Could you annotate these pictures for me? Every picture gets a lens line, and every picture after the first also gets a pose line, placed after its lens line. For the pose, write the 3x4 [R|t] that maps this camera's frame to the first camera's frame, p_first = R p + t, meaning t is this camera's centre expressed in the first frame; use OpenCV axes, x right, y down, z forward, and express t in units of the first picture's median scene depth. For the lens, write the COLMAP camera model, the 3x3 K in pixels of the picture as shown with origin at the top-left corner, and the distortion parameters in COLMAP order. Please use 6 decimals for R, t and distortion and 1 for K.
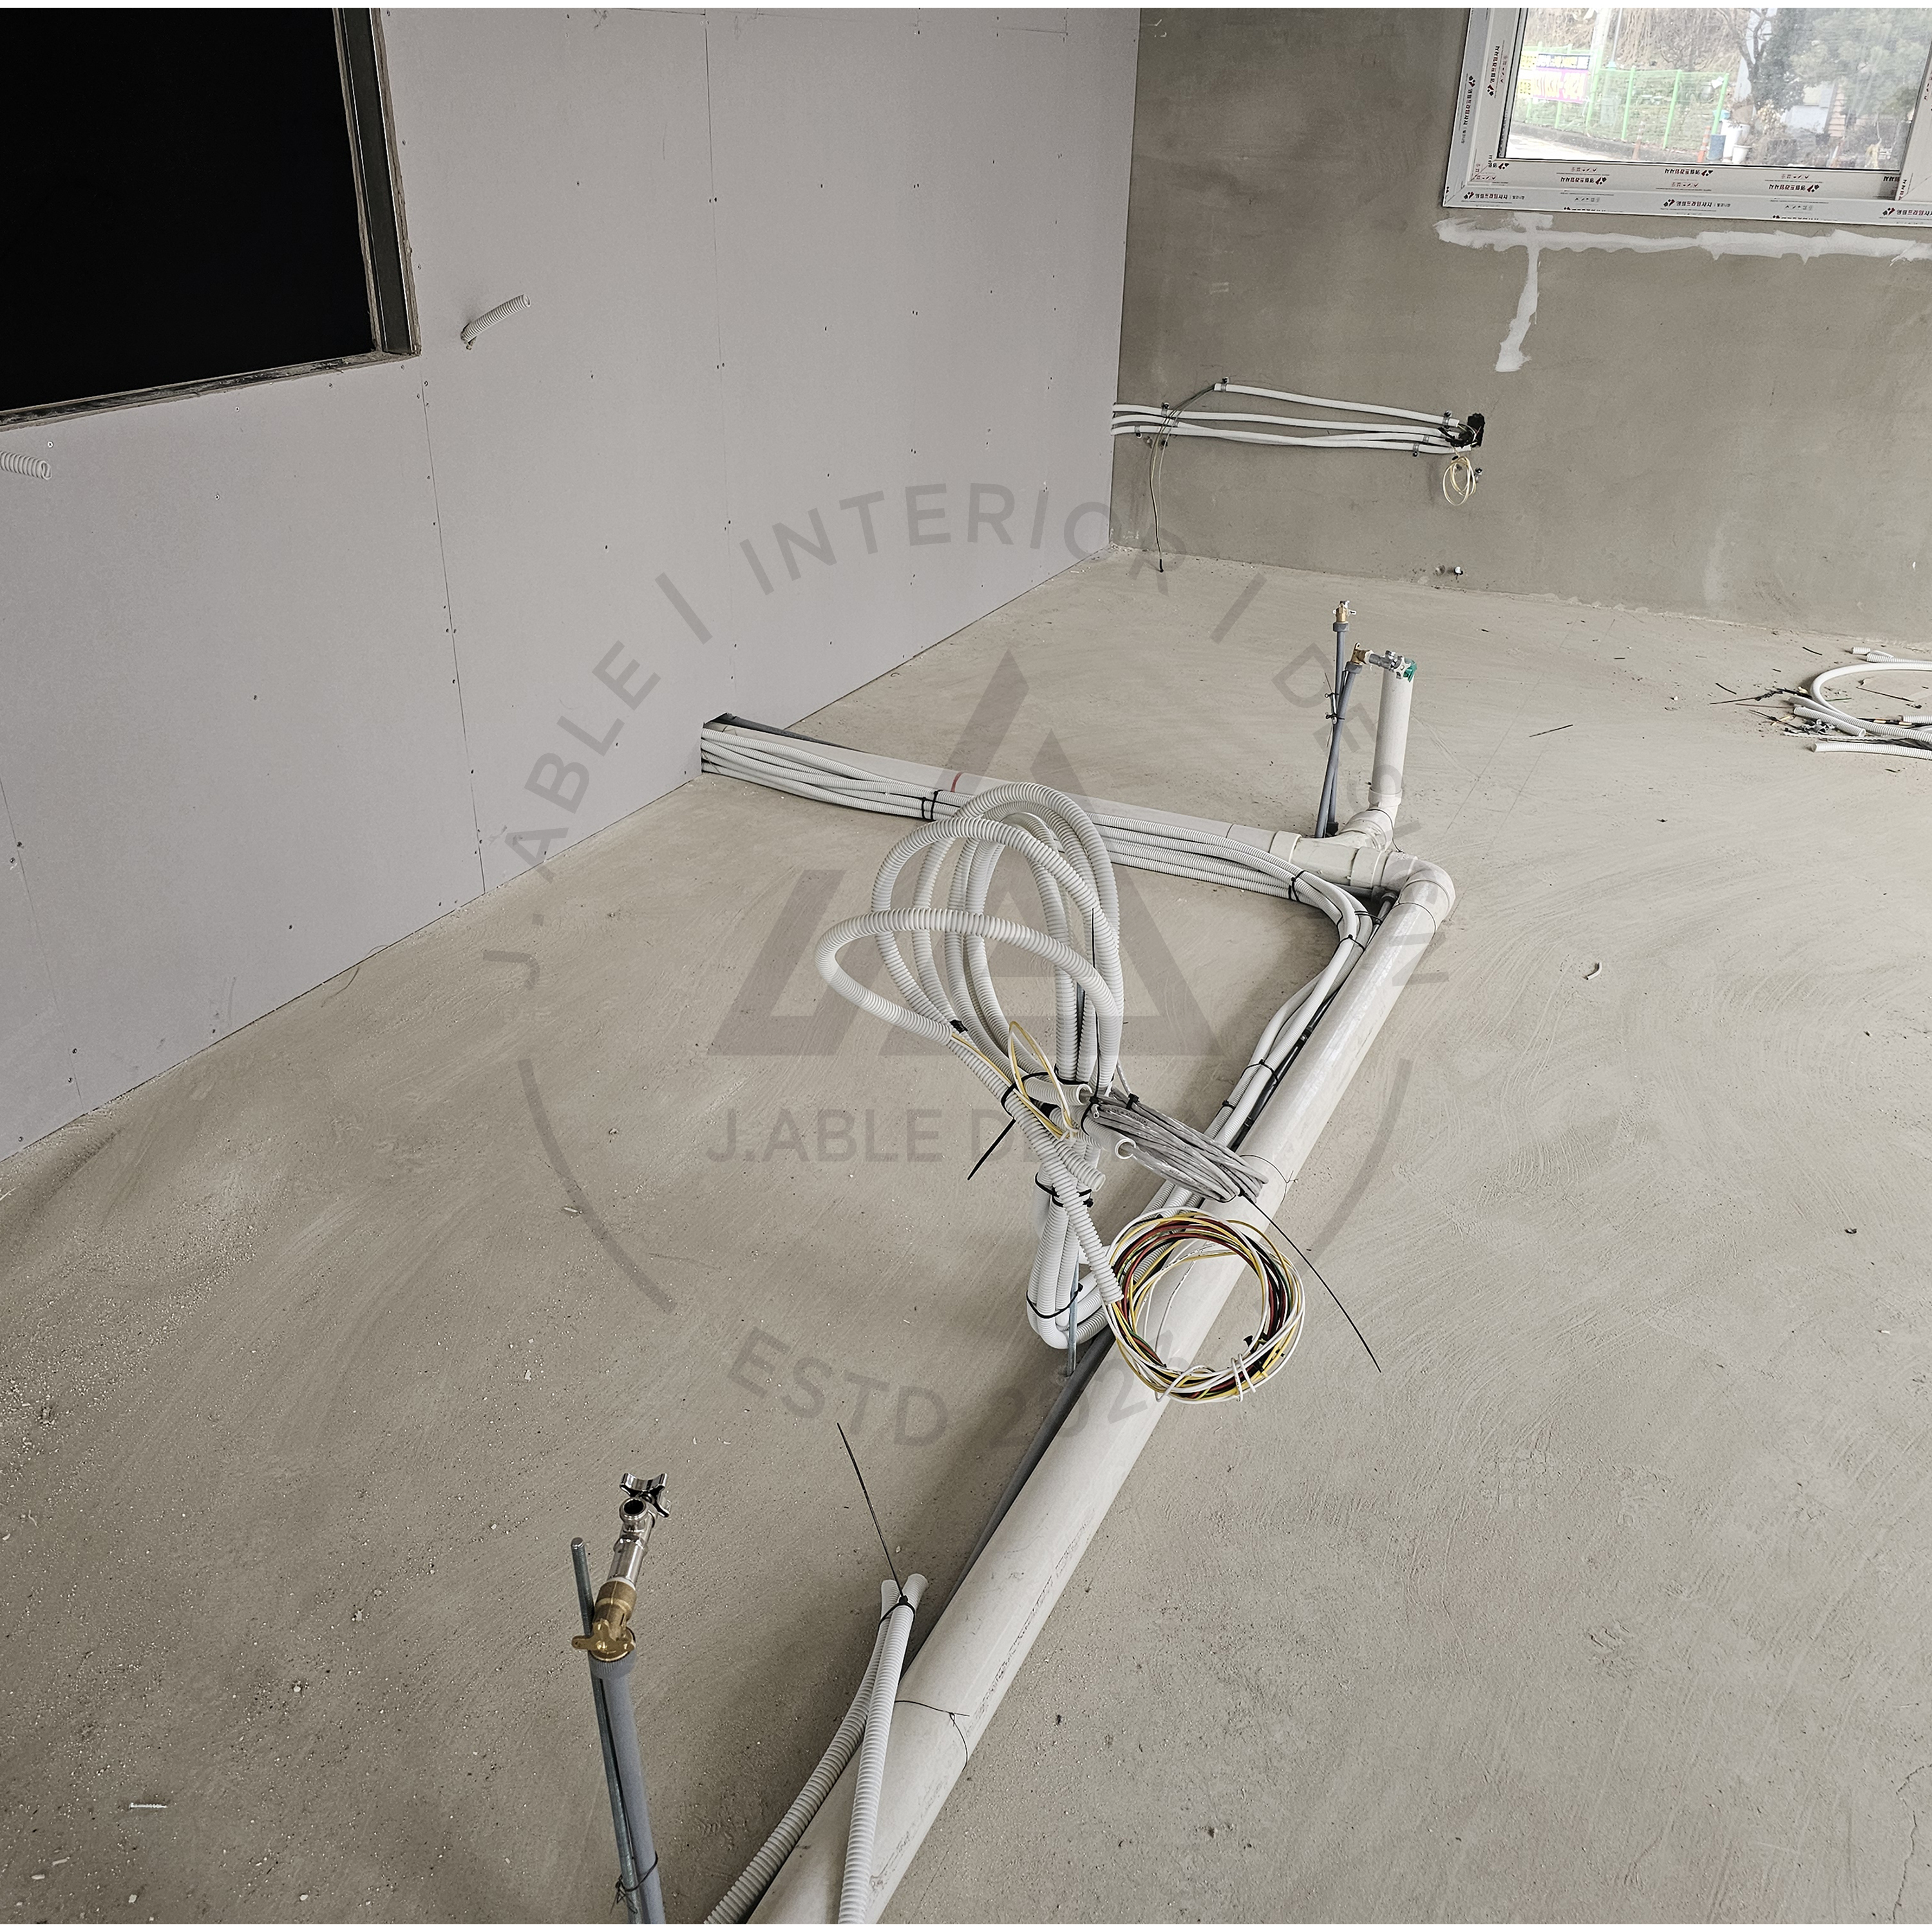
lens RADIAL K [[1729.5, 0, 938.2], [0, 1729.5, 968.4], [0, 0, 1]] dist [0.086942, -0.129587]
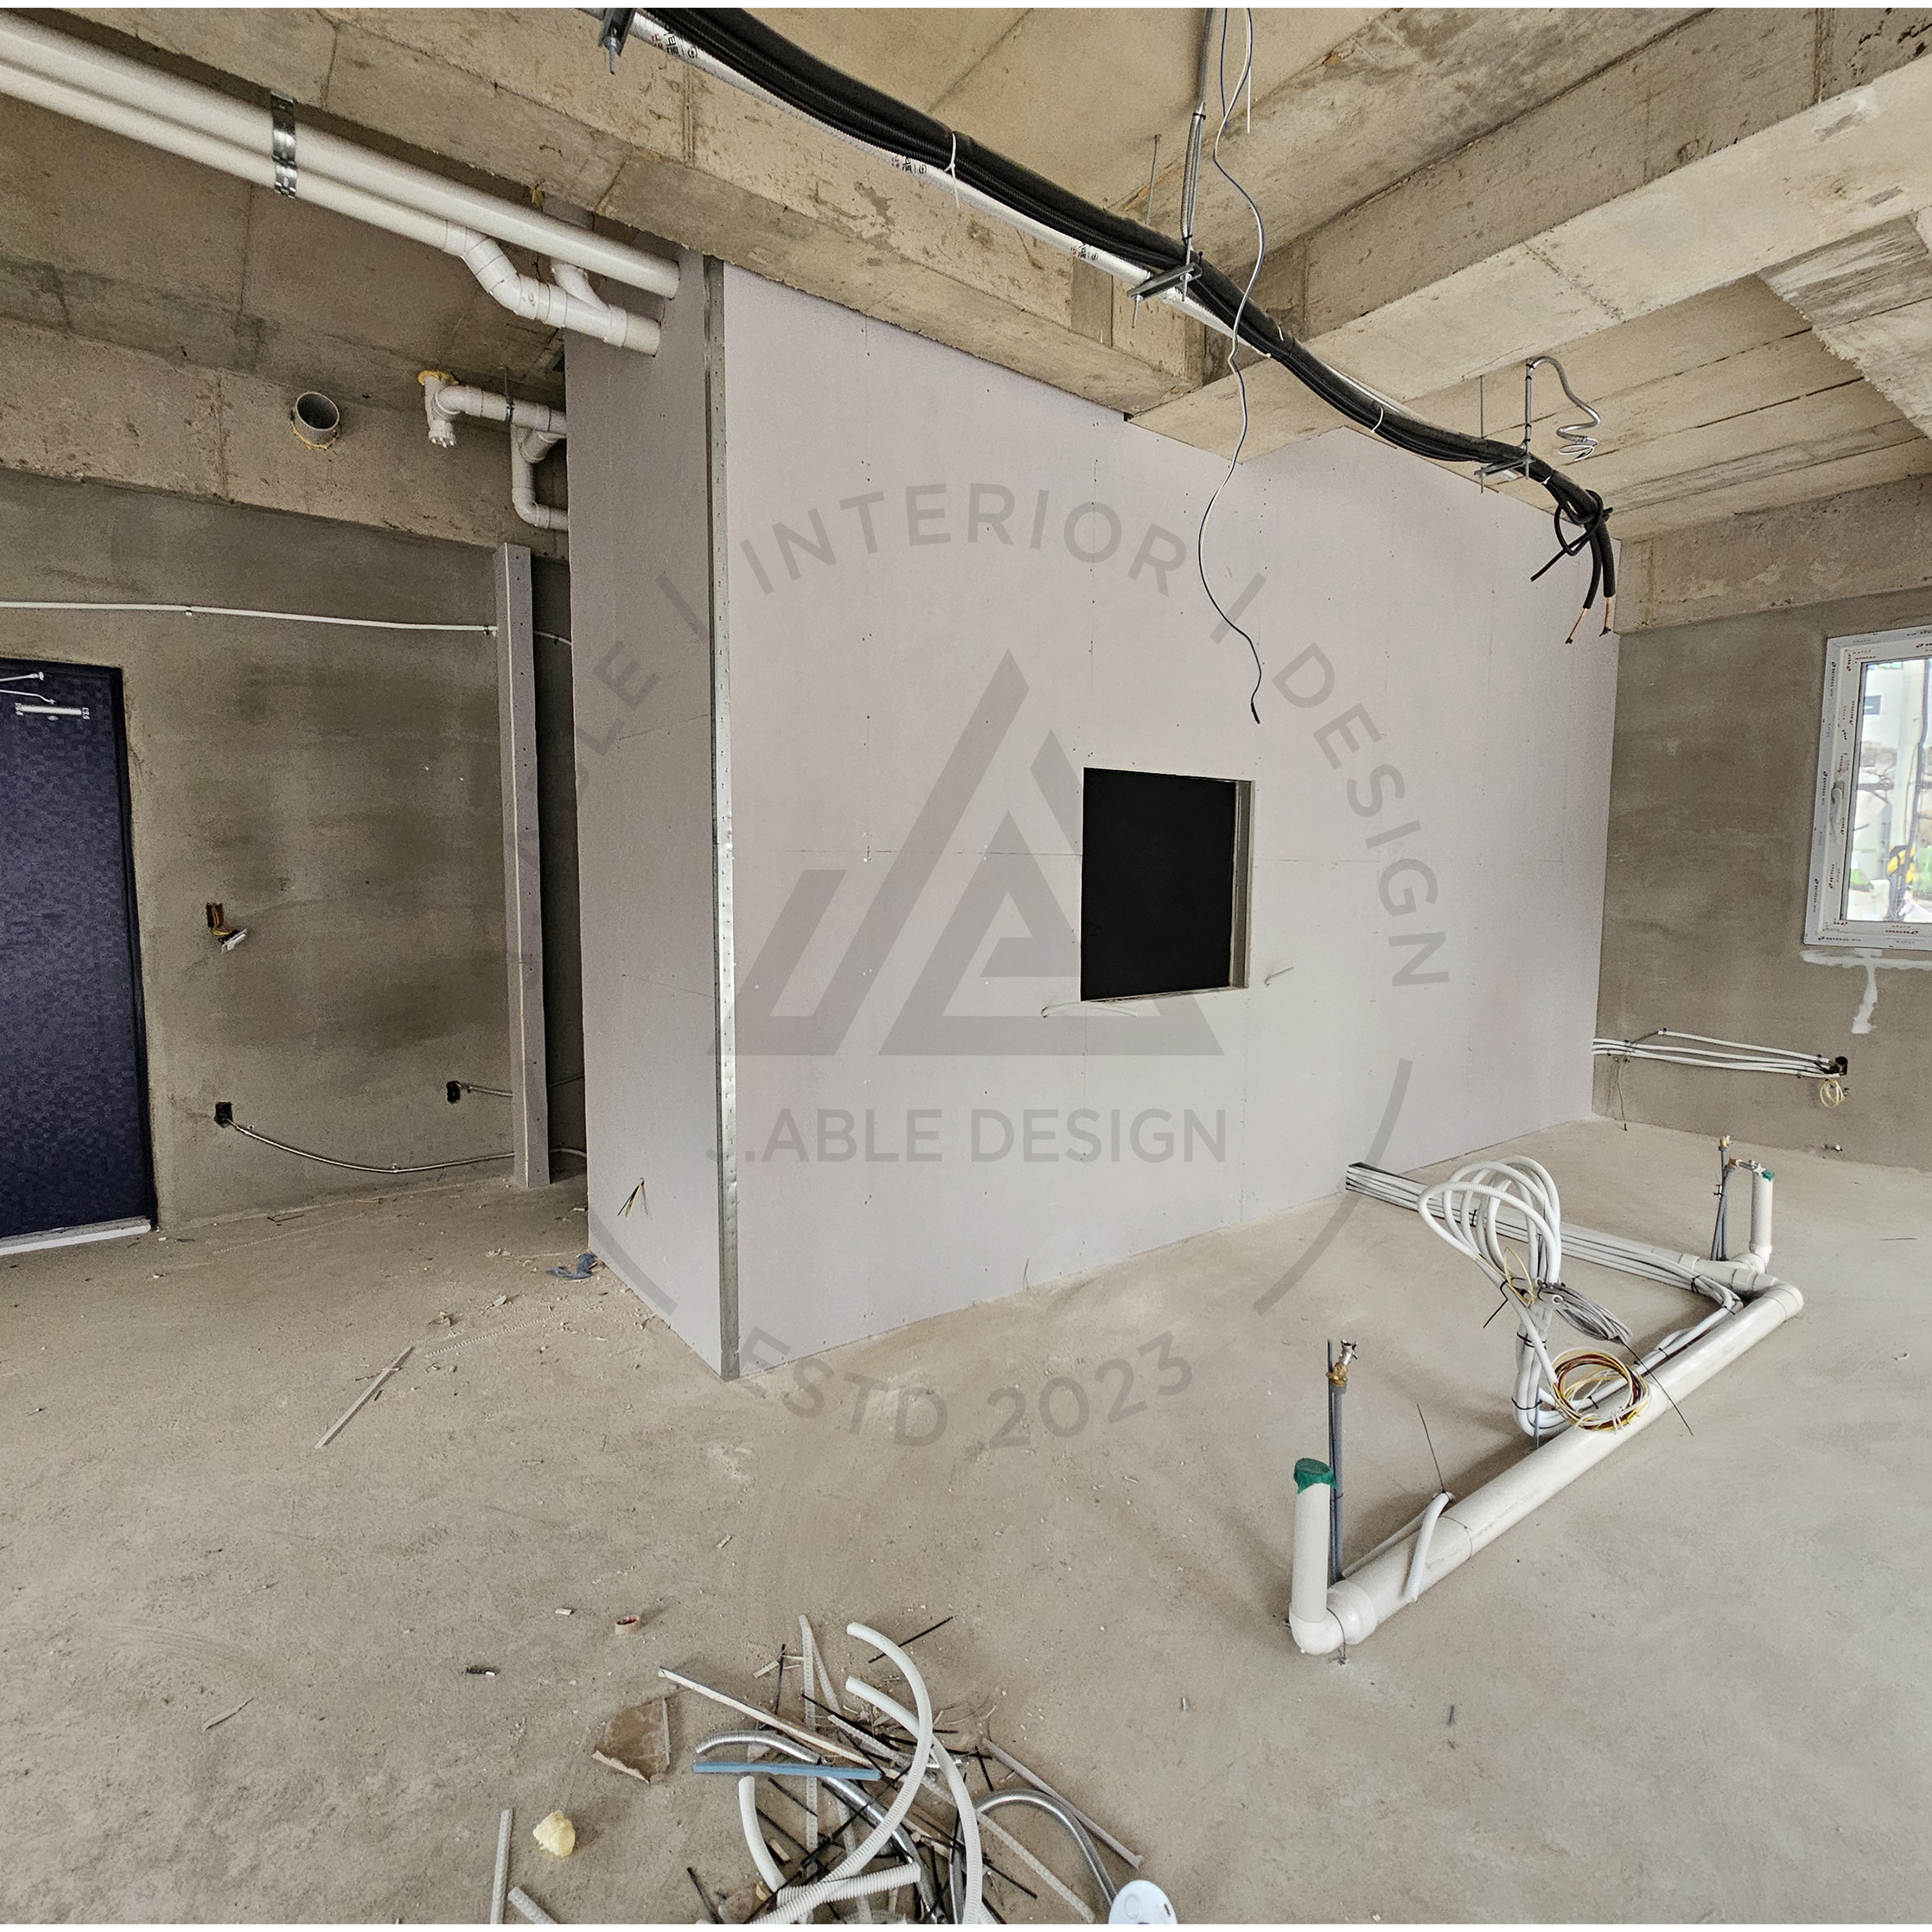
lens RADIAL K [[1036.0, 0, 971.0], [0, 1036.0, 965.4], [0, 0, 1]] dist [-0.001672, 0.002003]
pose [[0.892940, 0.033049, -0.448961, 0.006516], [-0.196970, 0.925455, -0.323629, 0.143235], [0.404798, 0.377413, 0.832885, -0.324075]]
